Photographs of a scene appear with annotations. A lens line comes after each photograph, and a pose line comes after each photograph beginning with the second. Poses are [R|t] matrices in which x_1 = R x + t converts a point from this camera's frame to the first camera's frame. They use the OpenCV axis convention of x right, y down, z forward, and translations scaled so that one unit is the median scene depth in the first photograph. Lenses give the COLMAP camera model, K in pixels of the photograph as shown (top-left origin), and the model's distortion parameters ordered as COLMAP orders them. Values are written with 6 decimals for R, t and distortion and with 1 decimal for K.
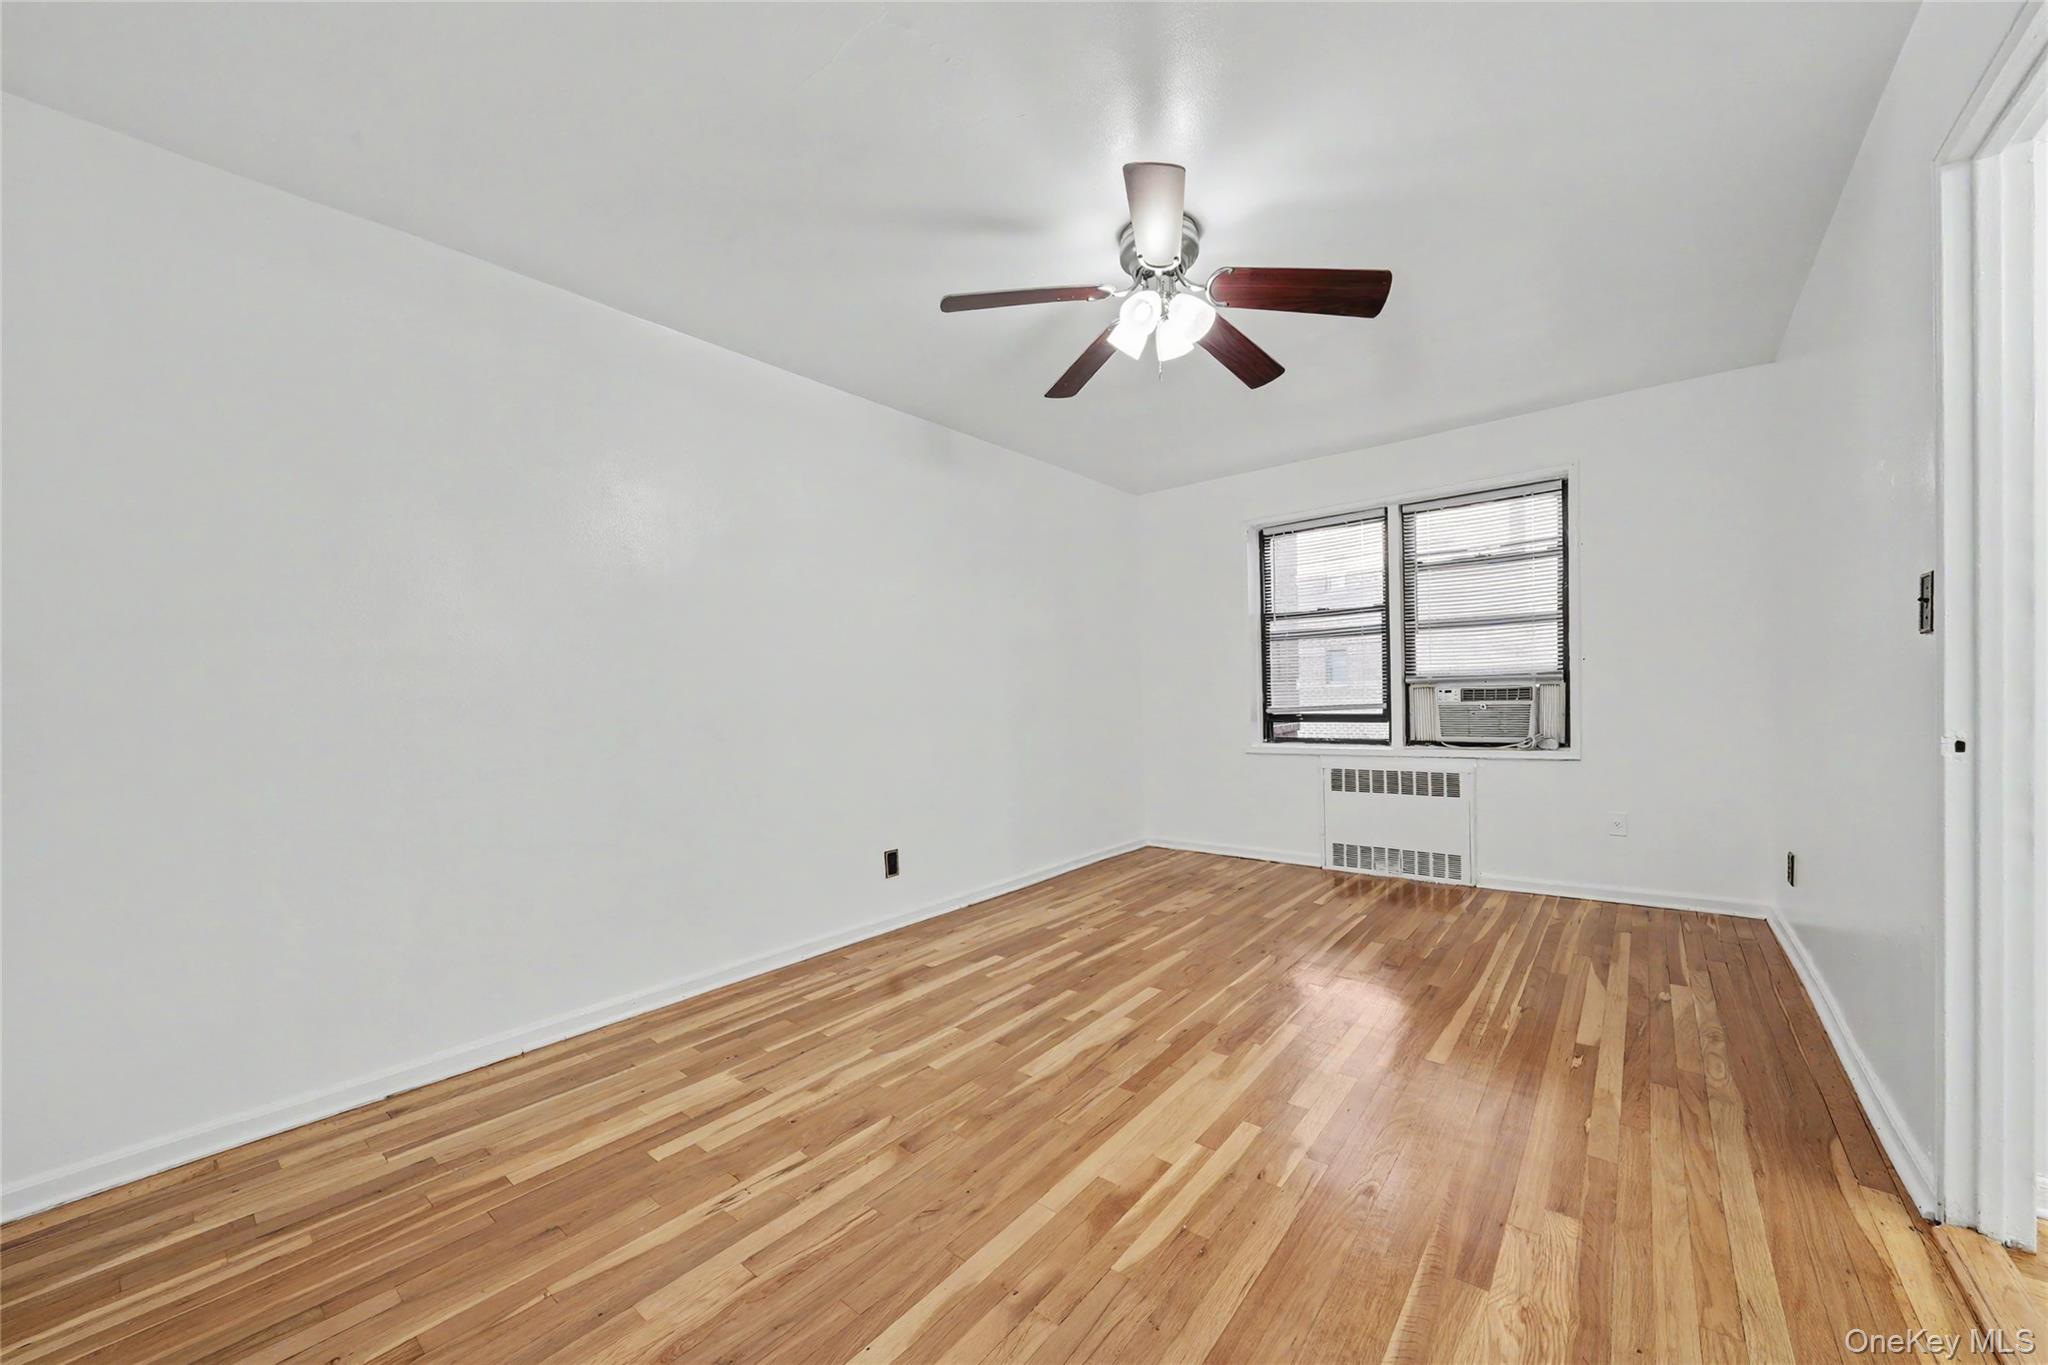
lens RADIAL K [[710.1, 0, 1022.2], [0, 710.1, 694.3], [0, 0, 1]] dist [-0.006503, 0.000268]
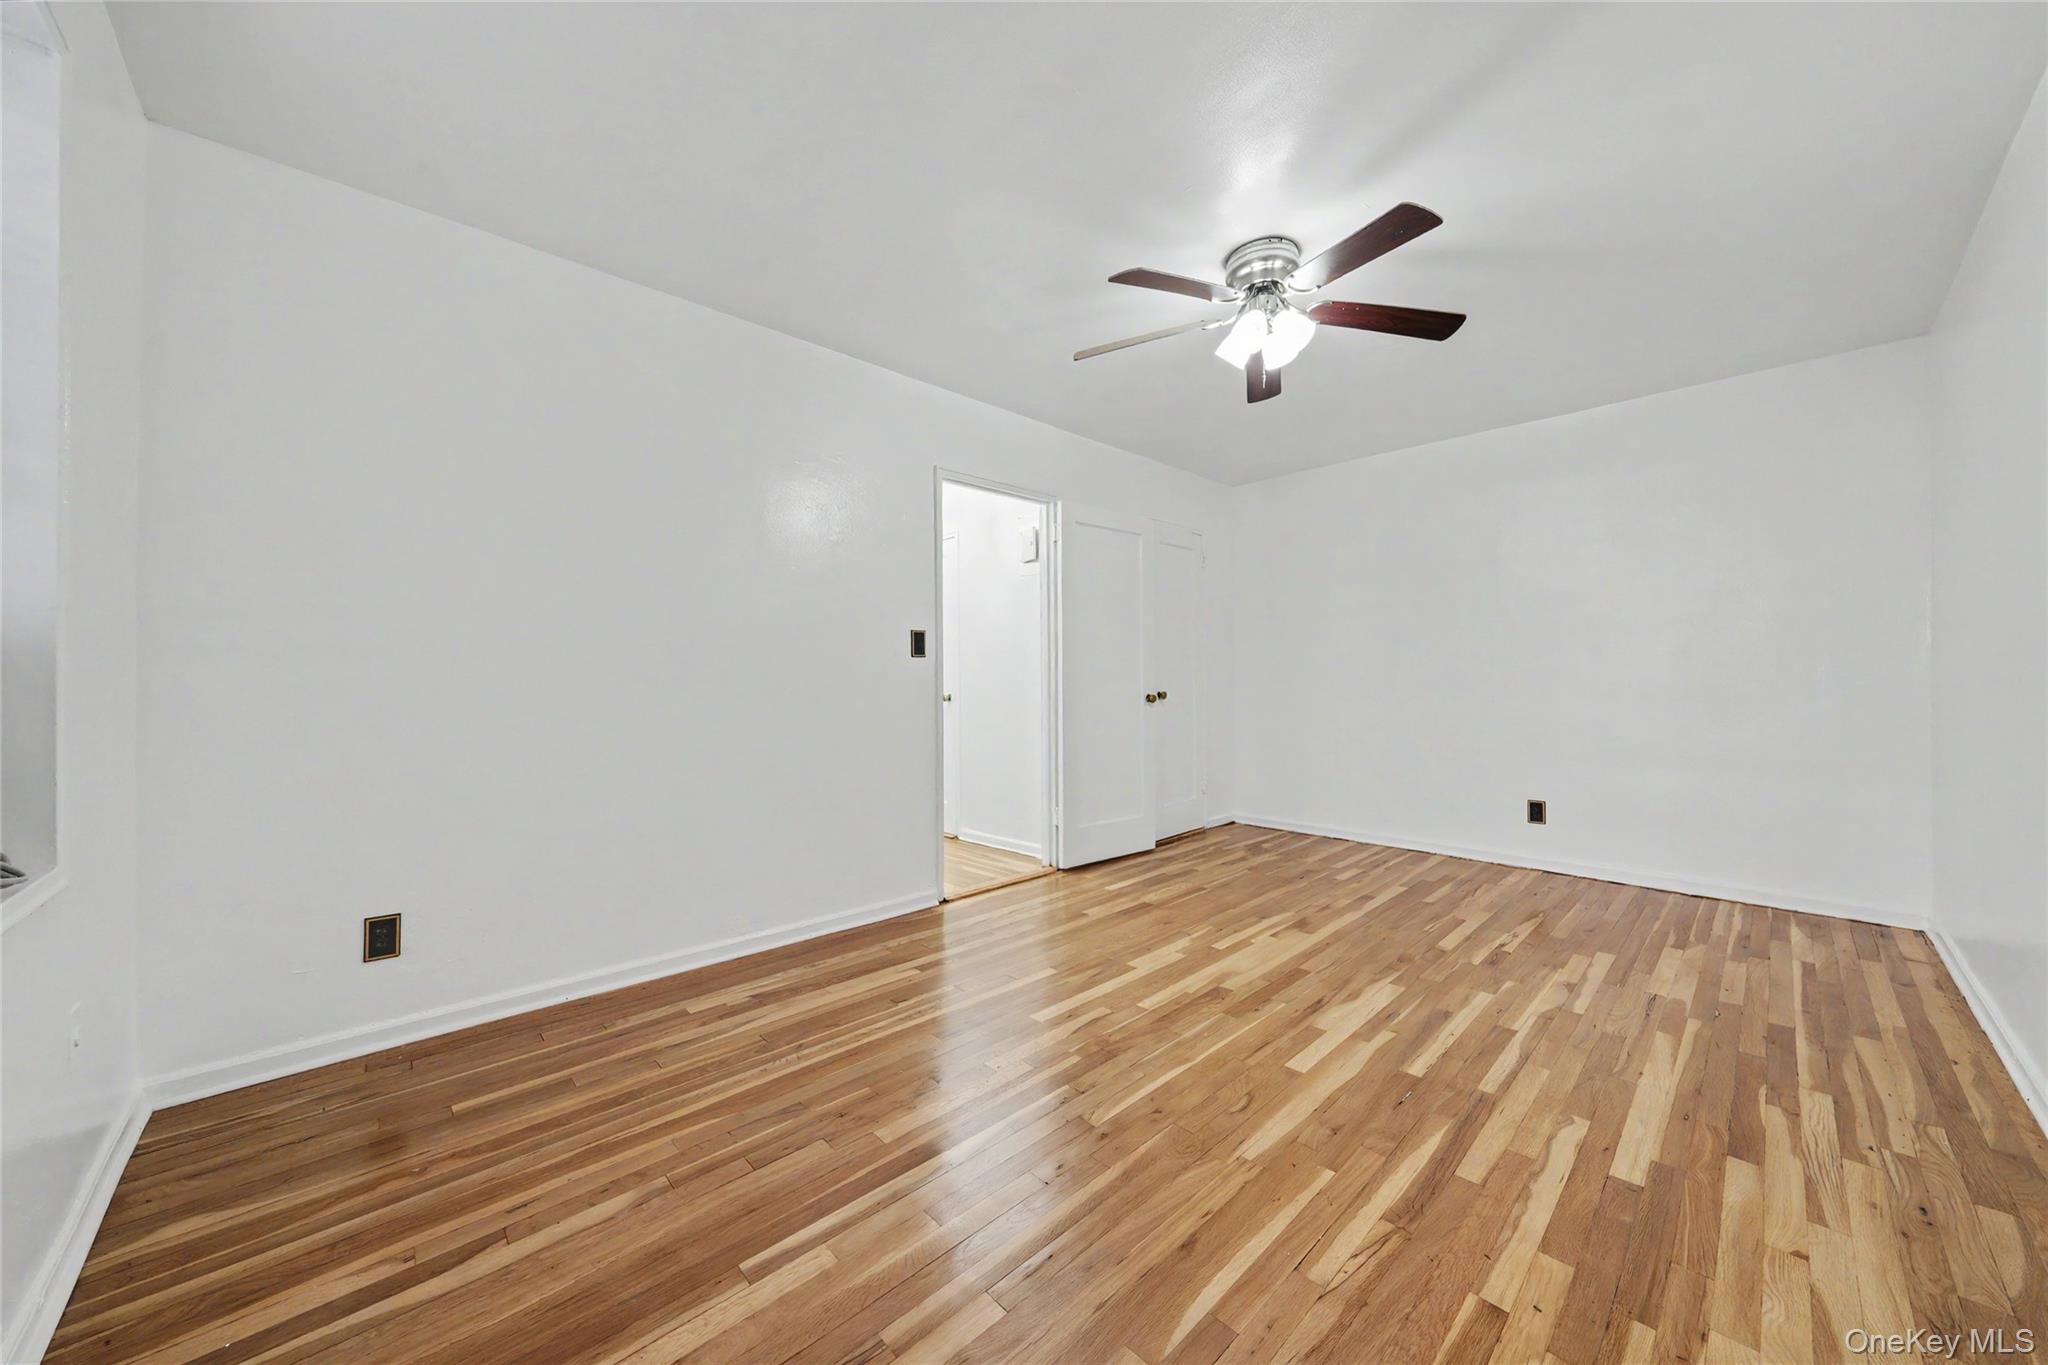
lens RADIAL K [[710.1, 0, 1022.2], [0, 710.1, 694.3], [0, 0, 1]] dist [-0.006503, 0.000268]
pose [[-0.992276, 0.028913, 0.120632, 0.413137], [0.030212, 0.999503, 0.008952, 0.012725], [-0.120313, 0.012527, -0.992657, 1.974752]]
